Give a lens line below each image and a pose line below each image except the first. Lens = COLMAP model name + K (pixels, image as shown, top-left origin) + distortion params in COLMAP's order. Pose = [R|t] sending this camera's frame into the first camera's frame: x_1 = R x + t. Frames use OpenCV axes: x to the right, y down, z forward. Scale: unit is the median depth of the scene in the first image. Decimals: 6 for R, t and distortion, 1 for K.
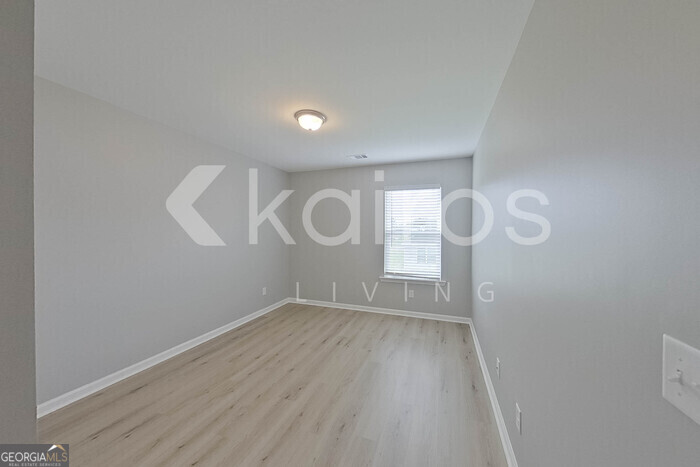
lens RADIAL K [[226.1, 0, 350.0], [0, 226.1, 233.5], [0, 0, 1]] dist [0.000208, 0.000049]
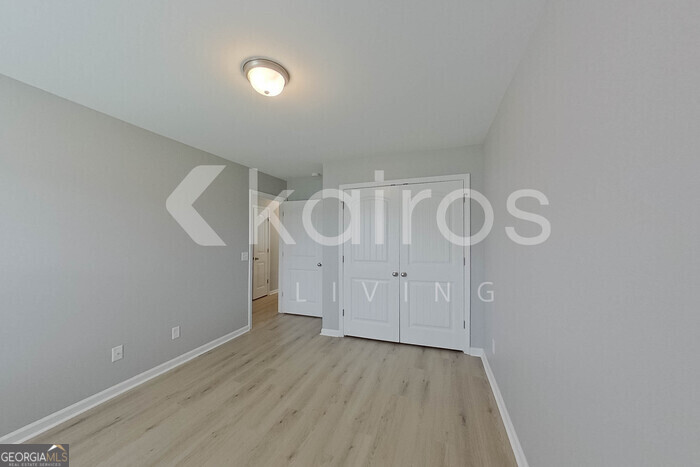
lens RADIAL K [[226.1, 0, 350.0], [0, 226.1, 233.5], [0, 0, 1]] dist [0.000208, 0.000049]
pose [[-0.999789, -0.006363, -0.019509, -0.504107], [-0.006386, 0.999979, 0.001131, -0.047195], [0.019501, 0.001256, -0.999809, 2.031183]]
